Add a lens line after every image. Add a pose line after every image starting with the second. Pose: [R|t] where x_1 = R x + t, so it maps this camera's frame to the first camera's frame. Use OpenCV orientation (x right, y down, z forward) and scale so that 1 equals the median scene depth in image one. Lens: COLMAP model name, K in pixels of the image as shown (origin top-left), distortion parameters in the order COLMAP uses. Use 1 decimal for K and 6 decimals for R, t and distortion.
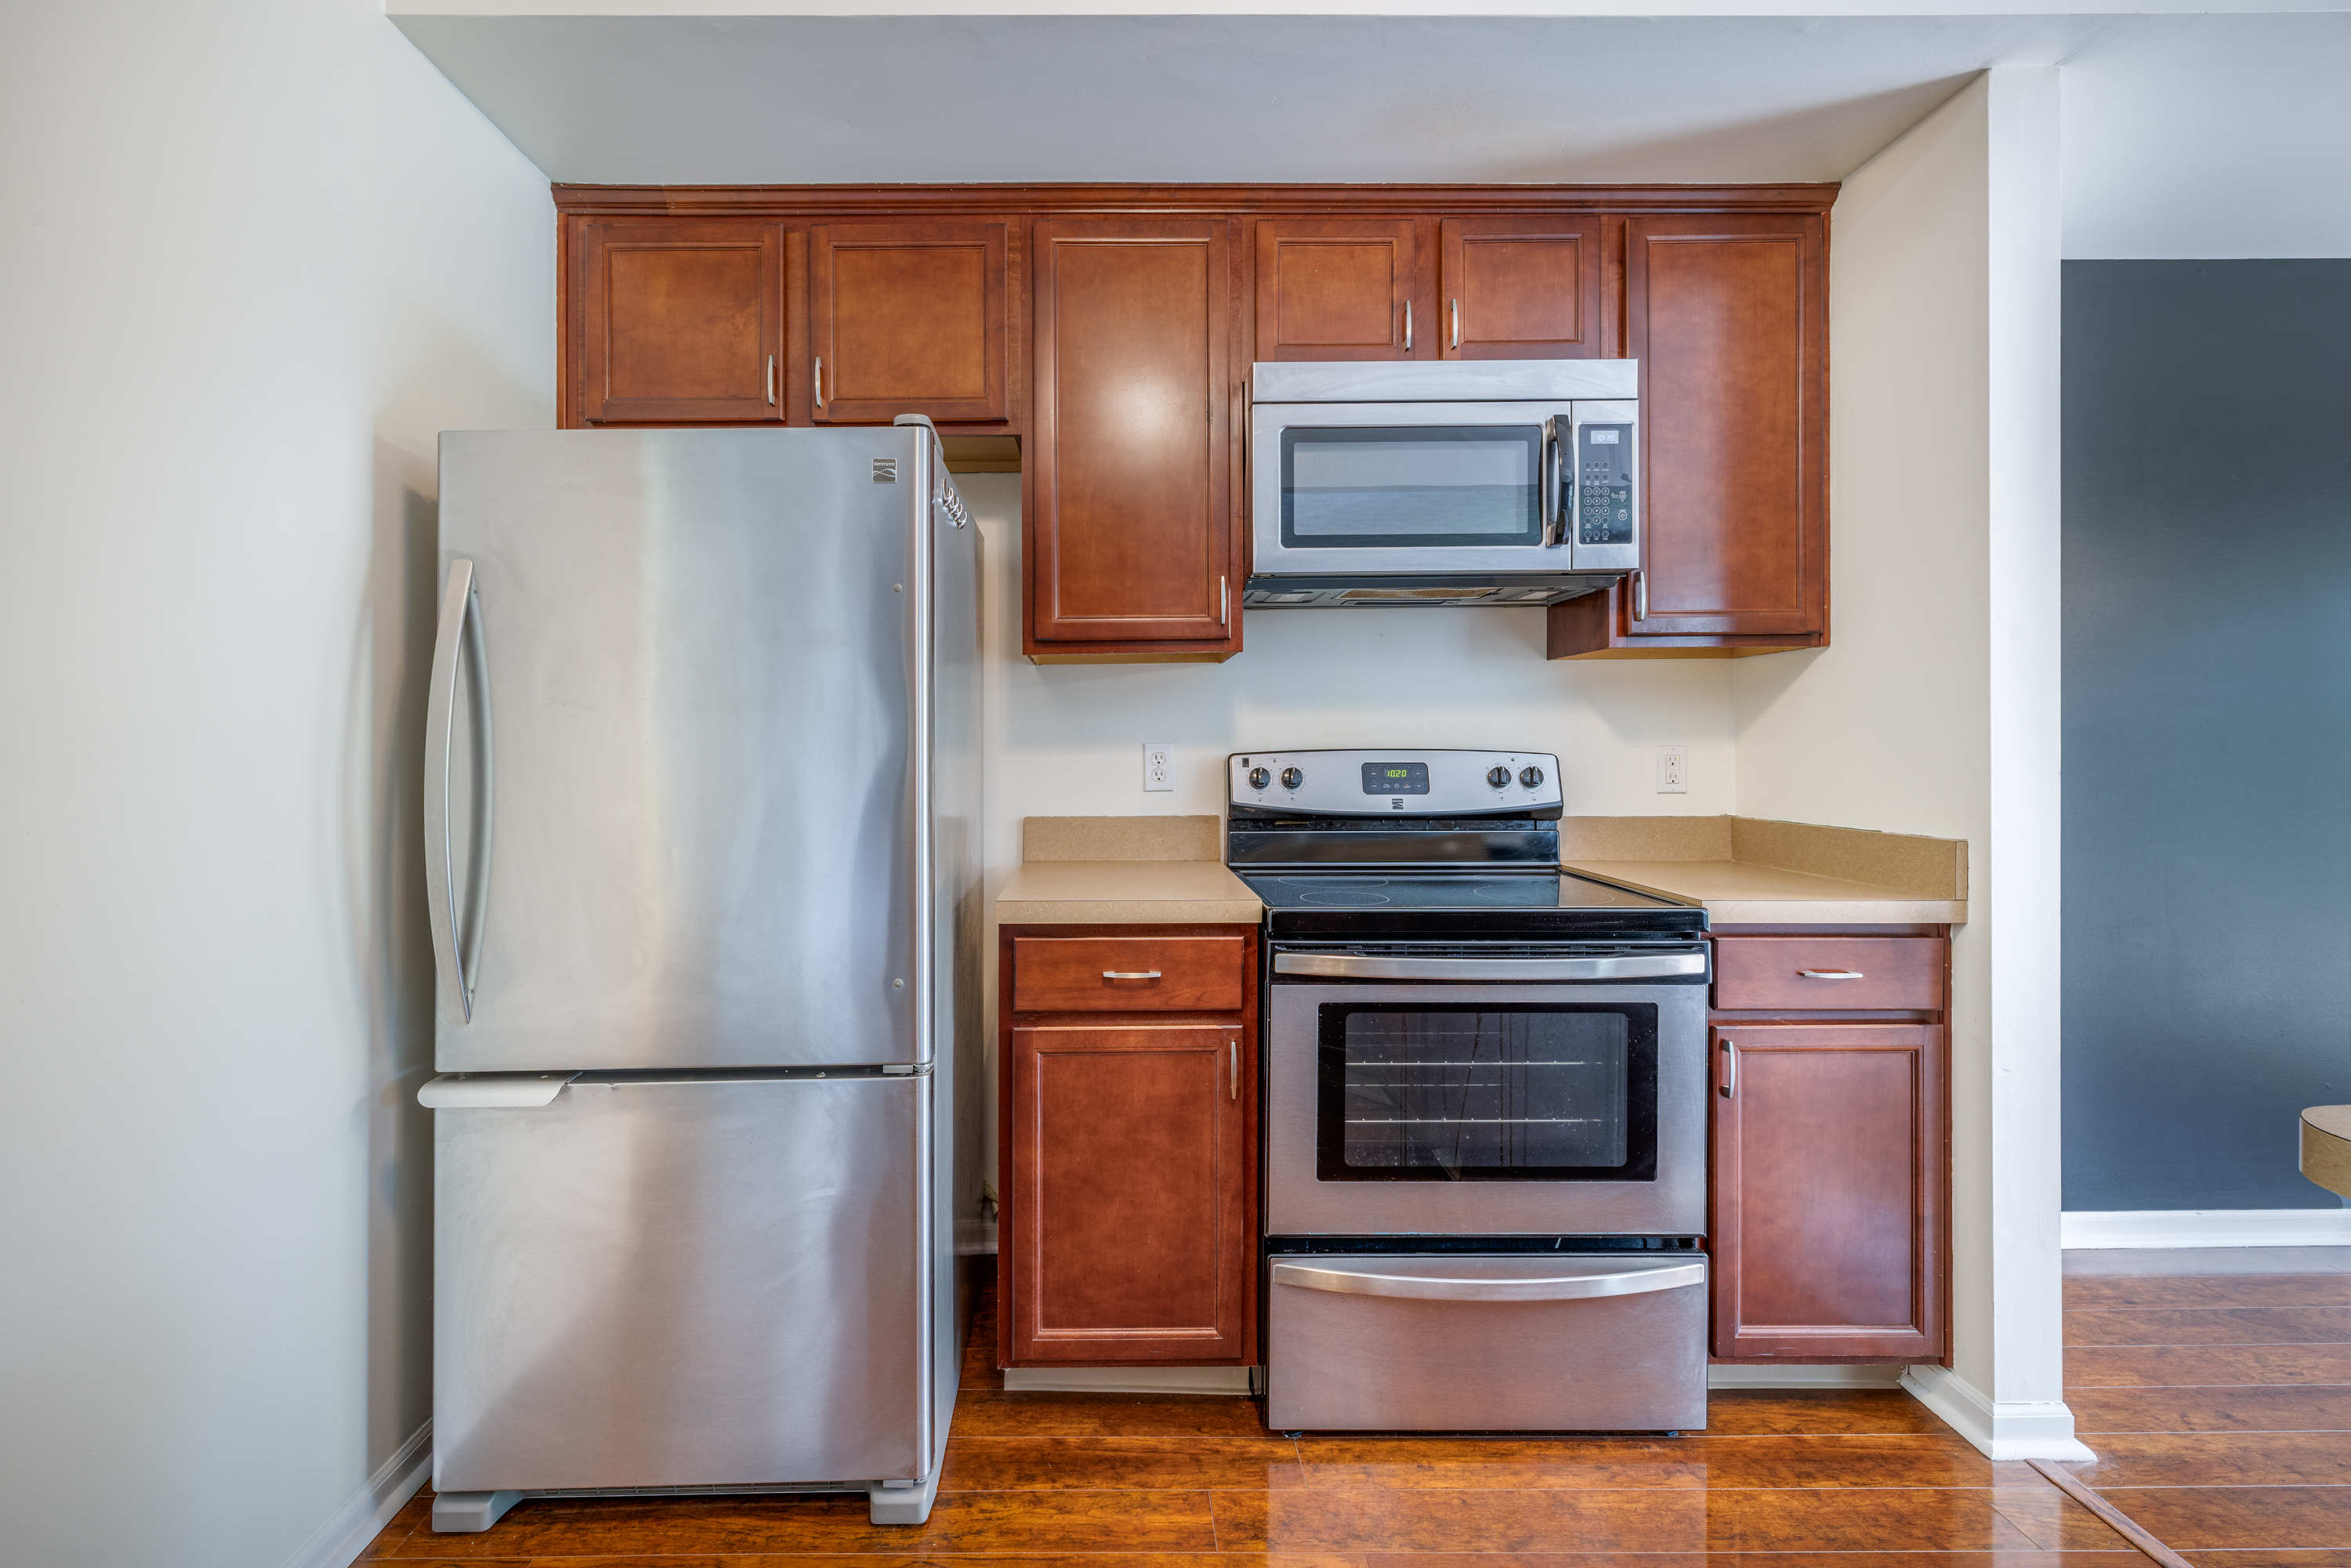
lens RADIAL K [[998.5, 0, 1143.0], [0, 998.5, 730.0], [0, 0, 1]] dist [0.000028, 0.000092]
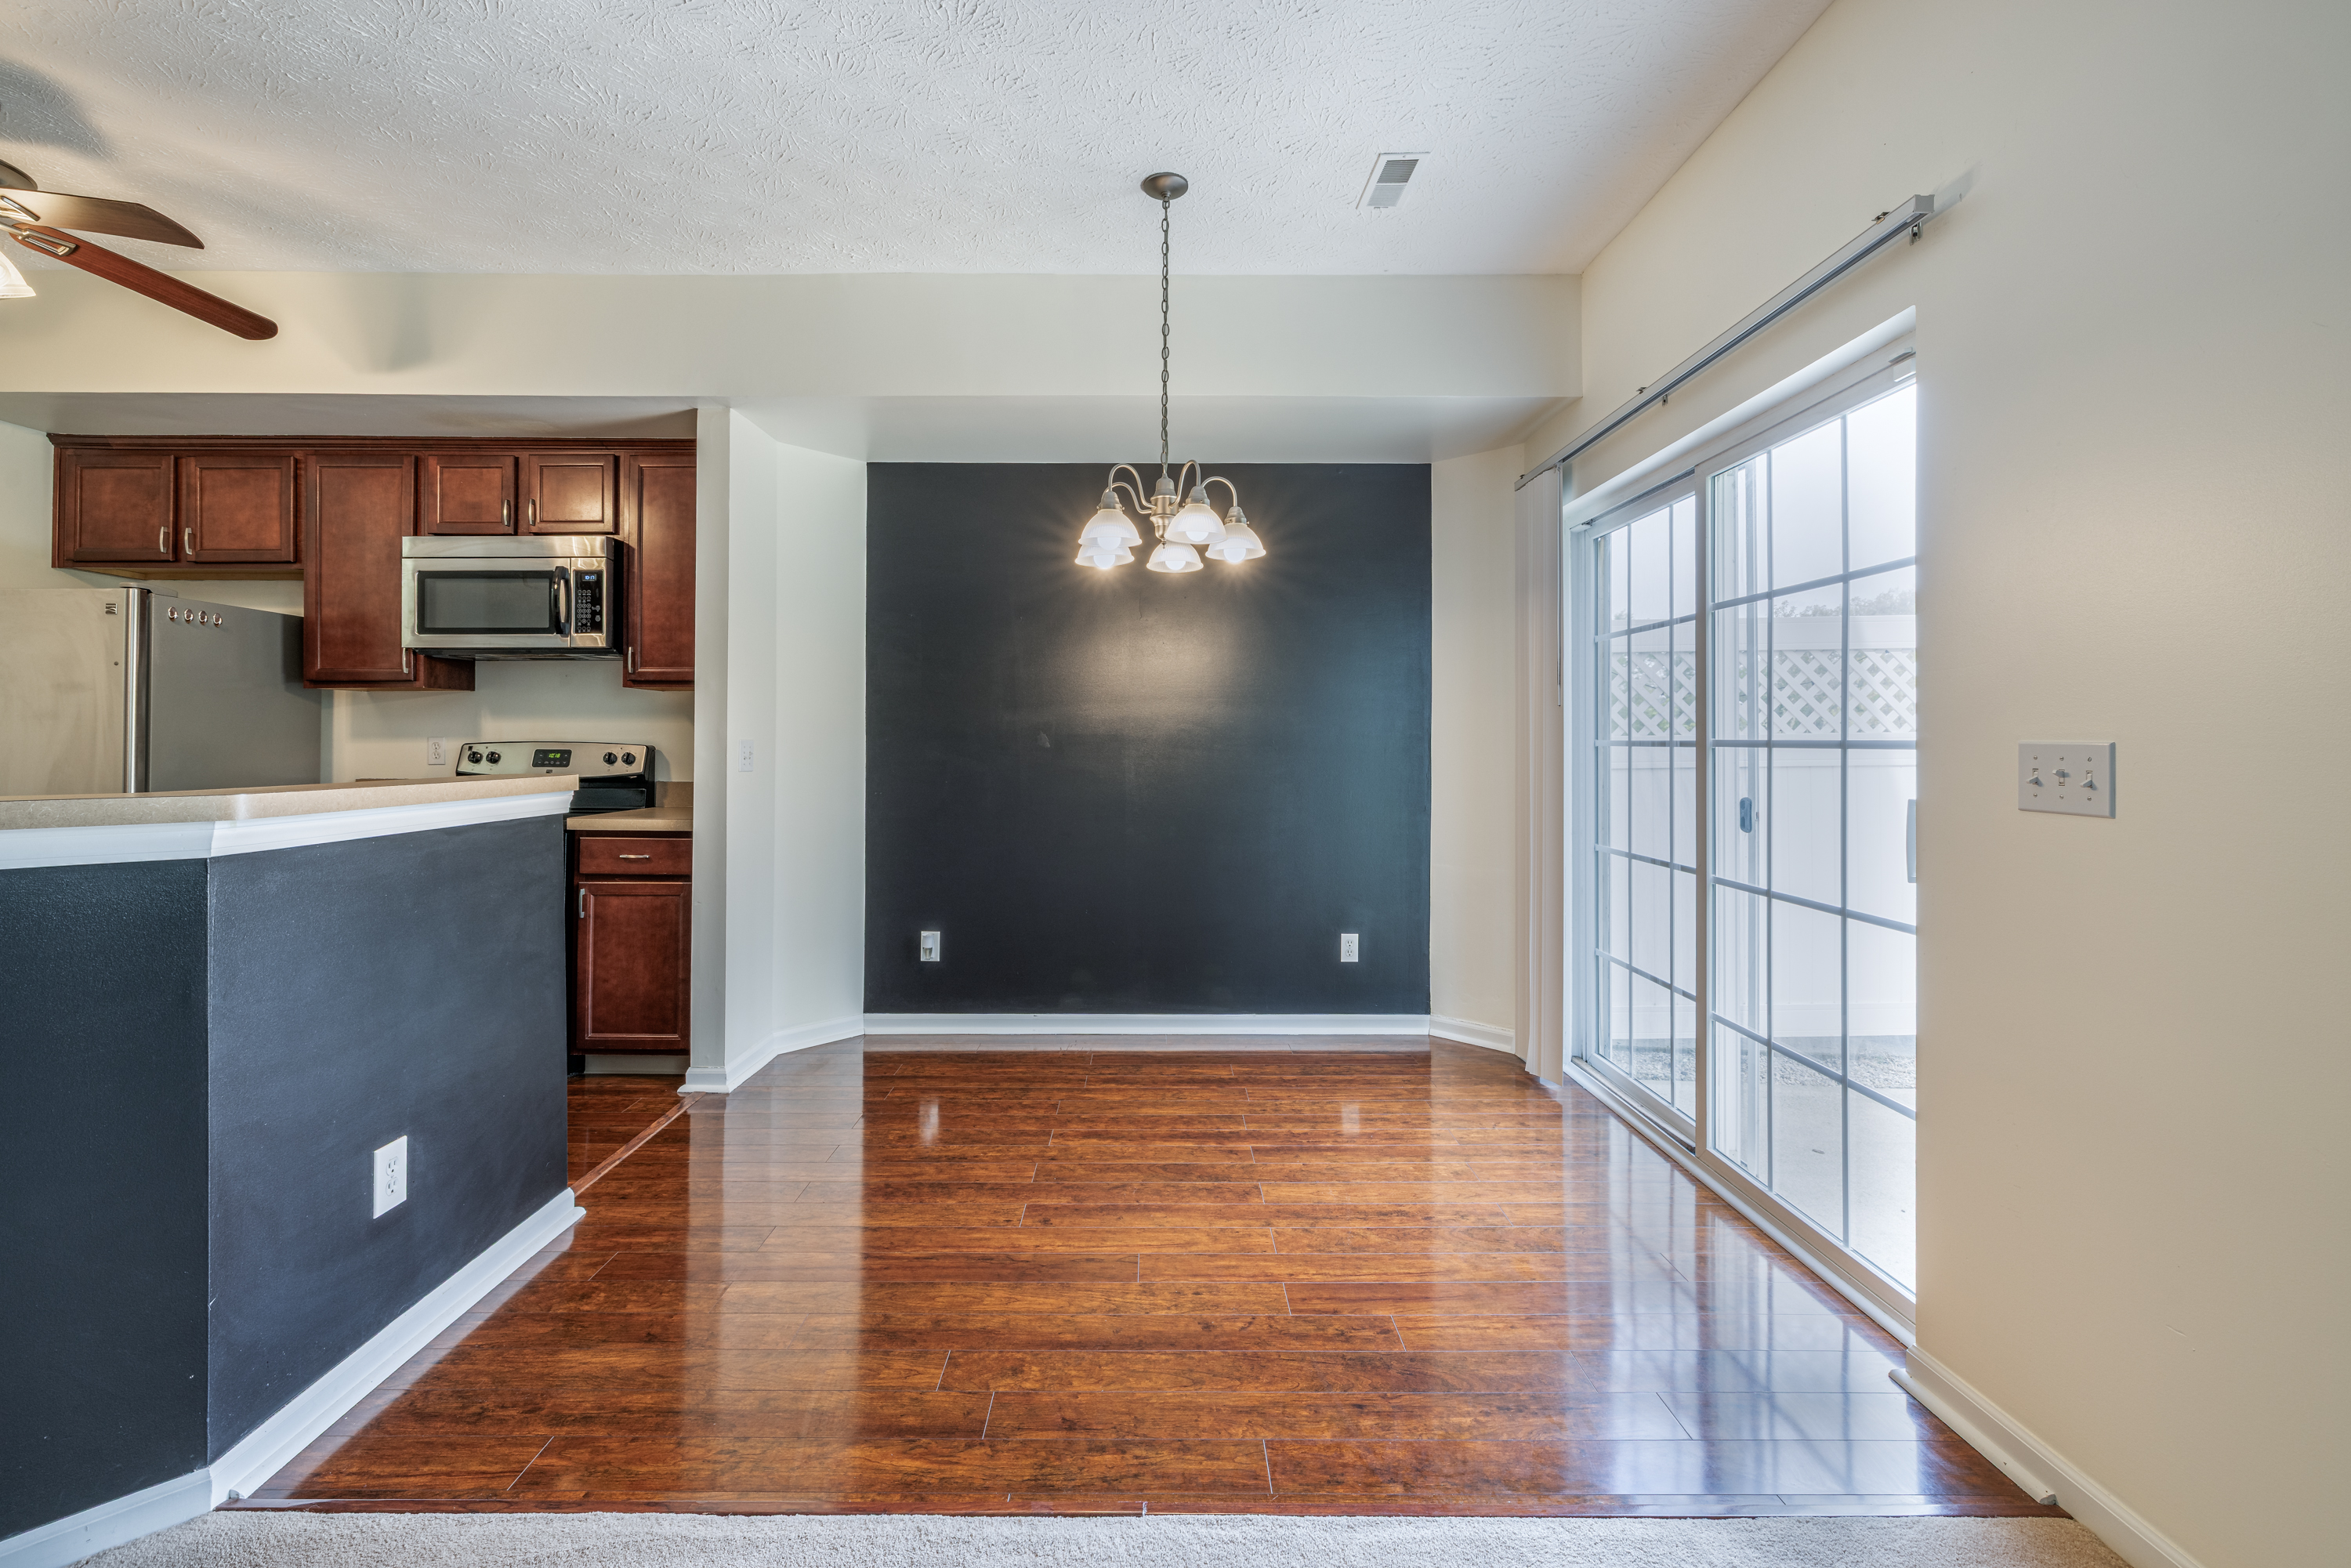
lens RADIAL K [[998.5, 0, 1143.0], [0, 998.5, 730.0], [0, 0, 1]] dist [0.000028, 0.000092]
pose [[0.999883, 0.010914, -0.010688, 1.474110], [-0.010859, 0.999928, 0.005120, -0.025120], [0.010743, -0.005003, 0.999930, -0.841346]]
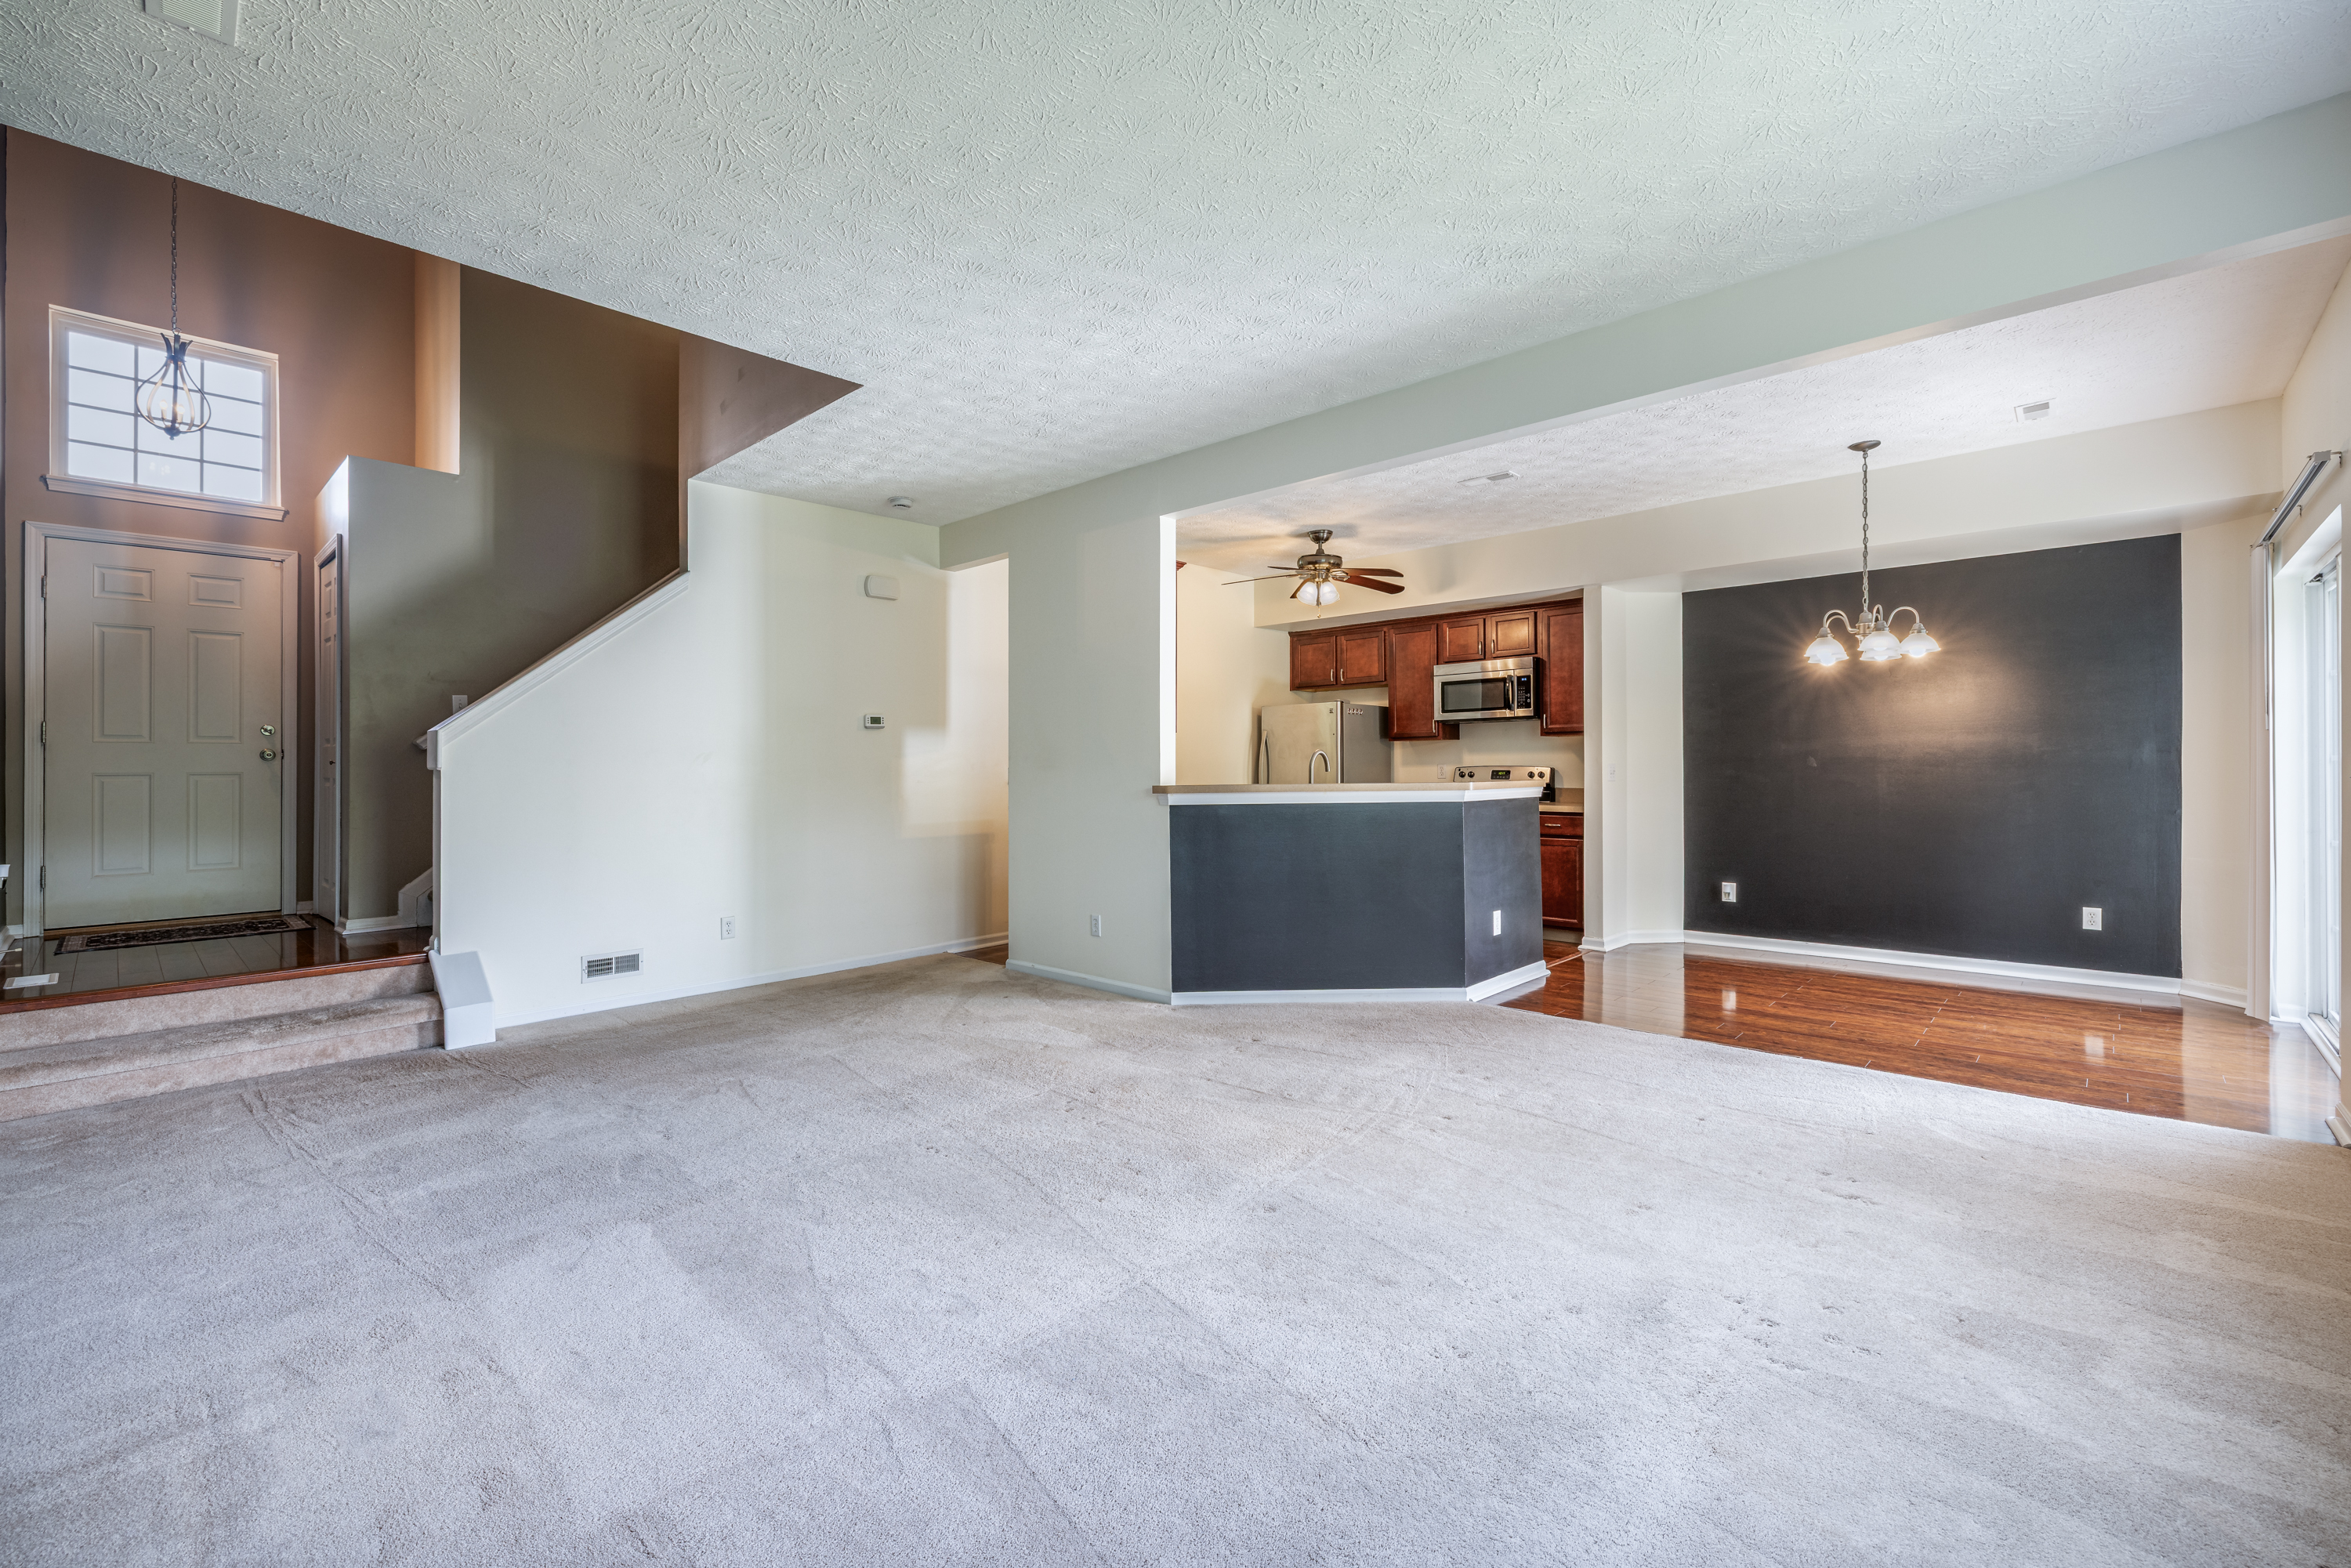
lens RADIAL K [[984.0, 0, 1162.5], [0, 984.0, 771.8], [0, 0, 1]] dist [-0.000155, 0.000031]
pose [[0.719628, 0.005178, -0.694341, 1.914317], [0.013084, 0.999694, 0.021016, -0.049829], [0.694237, -0.024208, 0.719339, -2.370700]]
